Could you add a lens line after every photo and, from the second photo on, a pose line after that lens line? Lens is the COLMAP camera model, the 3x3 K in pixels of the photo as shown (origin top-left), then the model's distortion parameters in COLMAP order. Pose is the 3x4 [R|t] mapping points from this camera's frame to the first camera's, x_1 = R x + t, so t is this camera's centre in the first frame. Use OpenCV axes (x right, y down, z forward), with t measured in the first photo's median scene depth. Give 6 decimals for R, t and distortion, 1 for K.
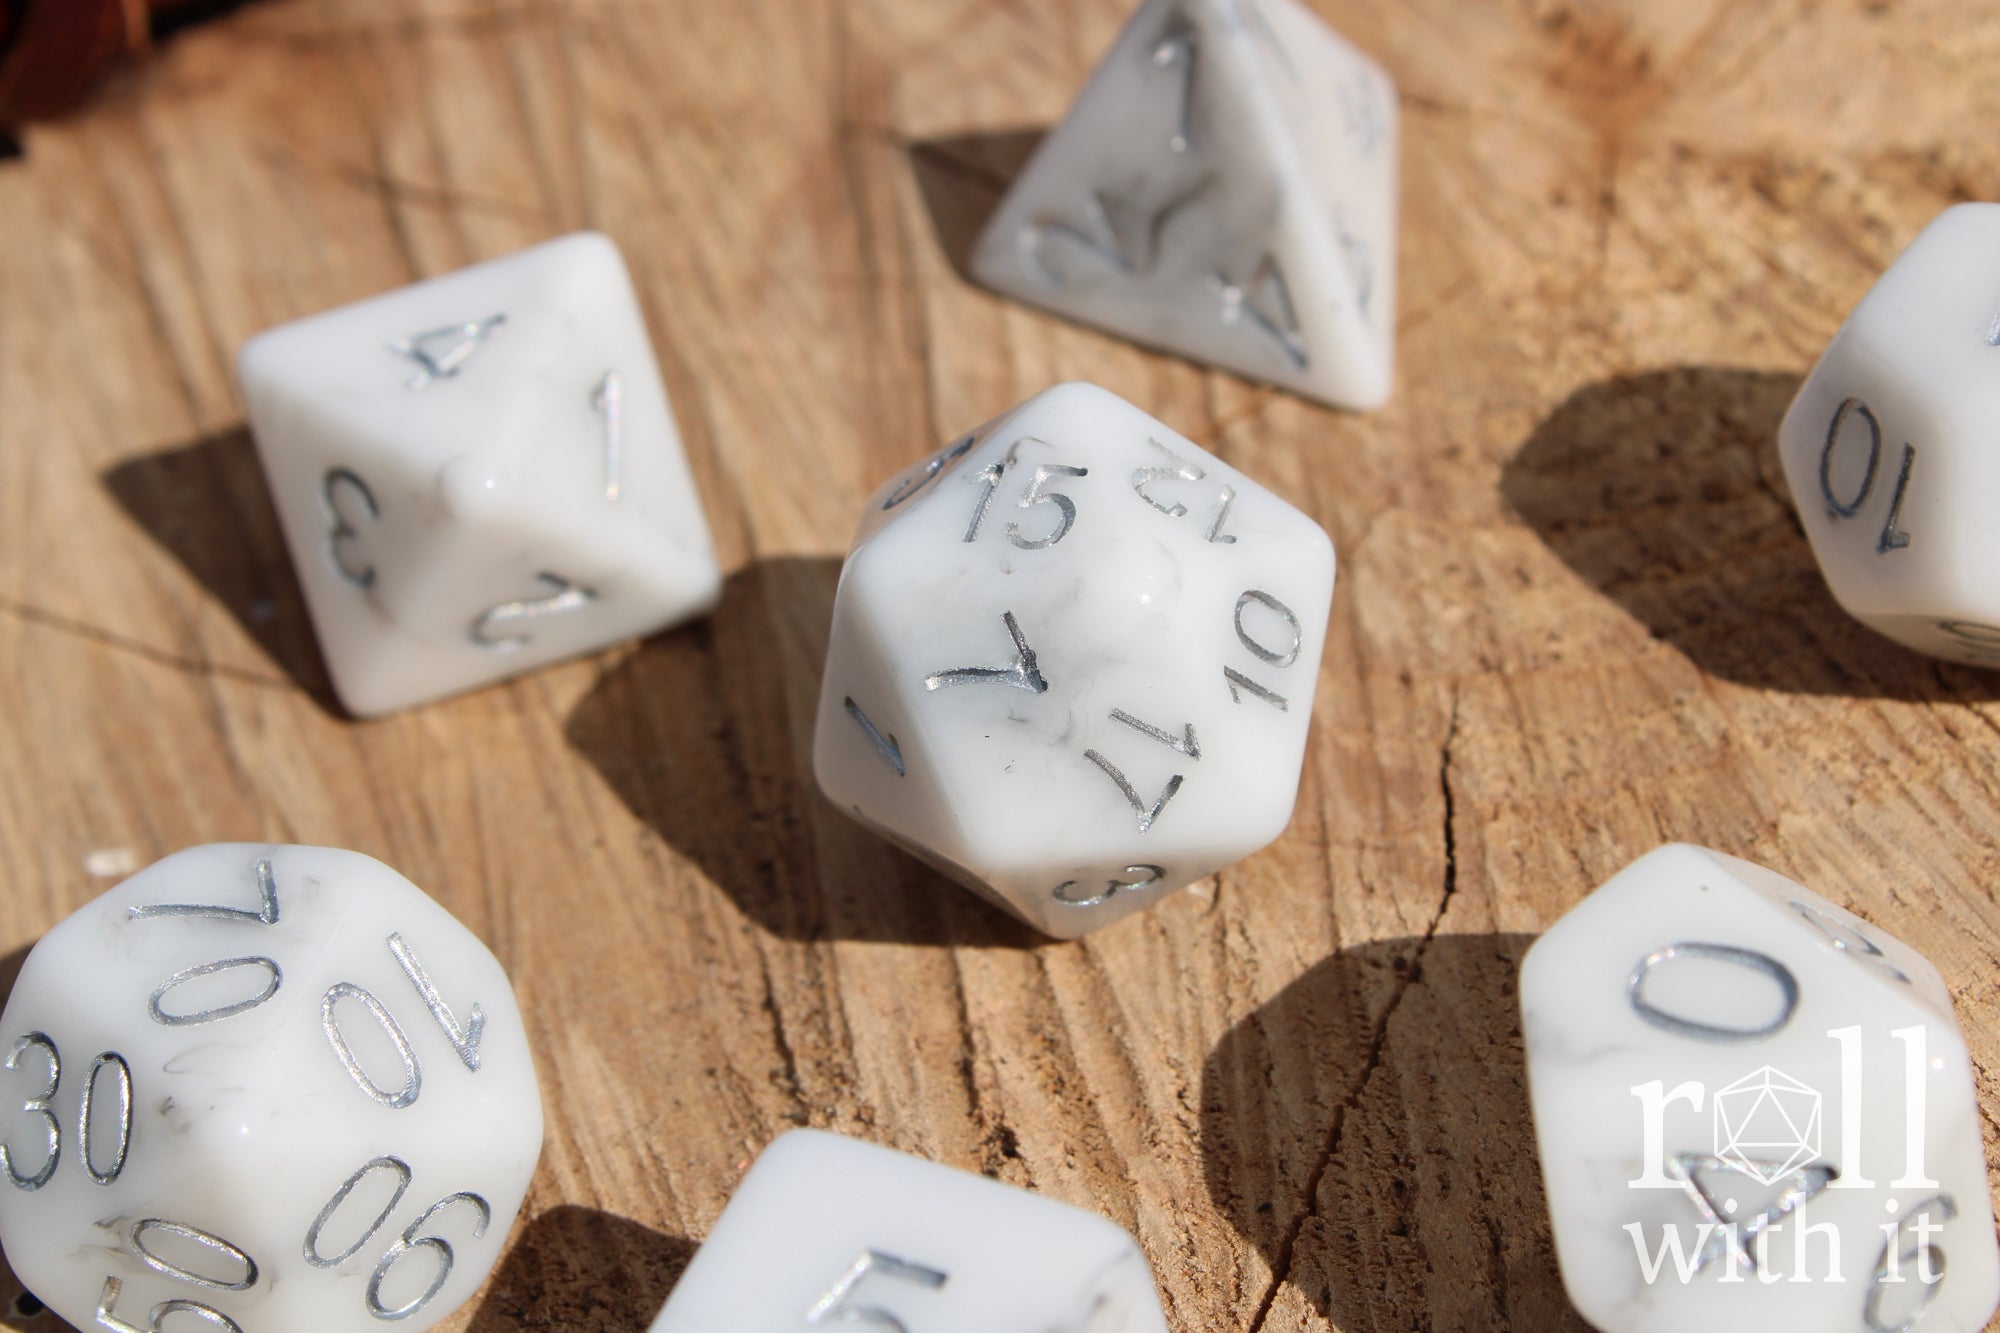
lens RADIAL K [[4956.9, 0, 1000.0], [0, 4956.9, 666.5], [0, 0, 1]] dist [0.084427, -0.028508]
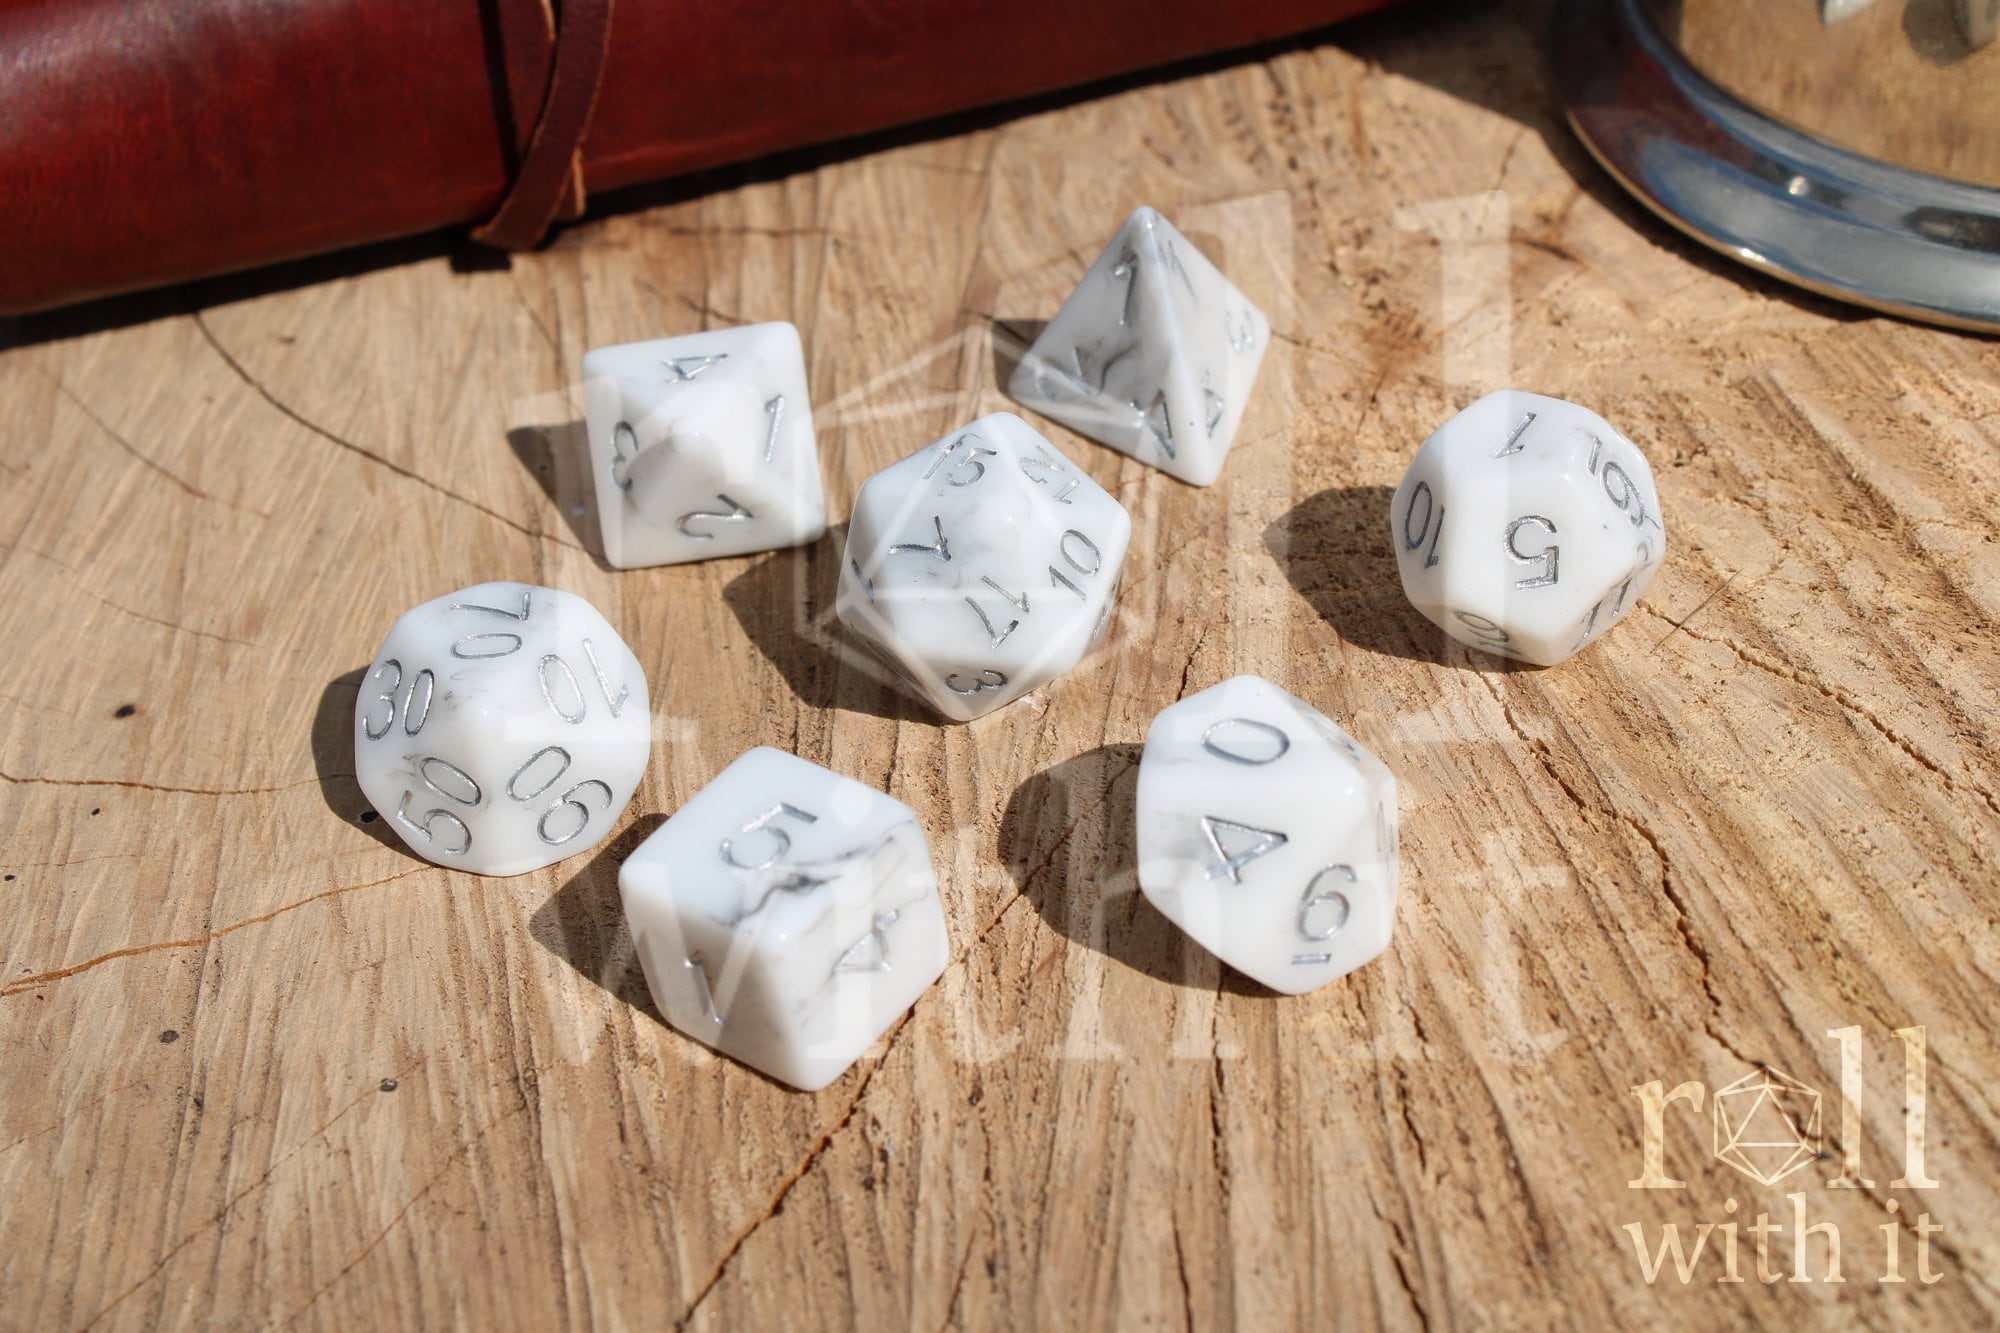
lens RADIAL K [[4174.6, 0, 970.4], [0, 4174.6, 636.9], [0, 0, 1]] dist [0.038540, 0.279547]
pose [[0.979843, 0.152290, -0.129286, 0.206362], [-0.165691, 0.981085, -0.100096, 0.173805], [0.111597, 0.119500, 0.986542, -0.492770]]
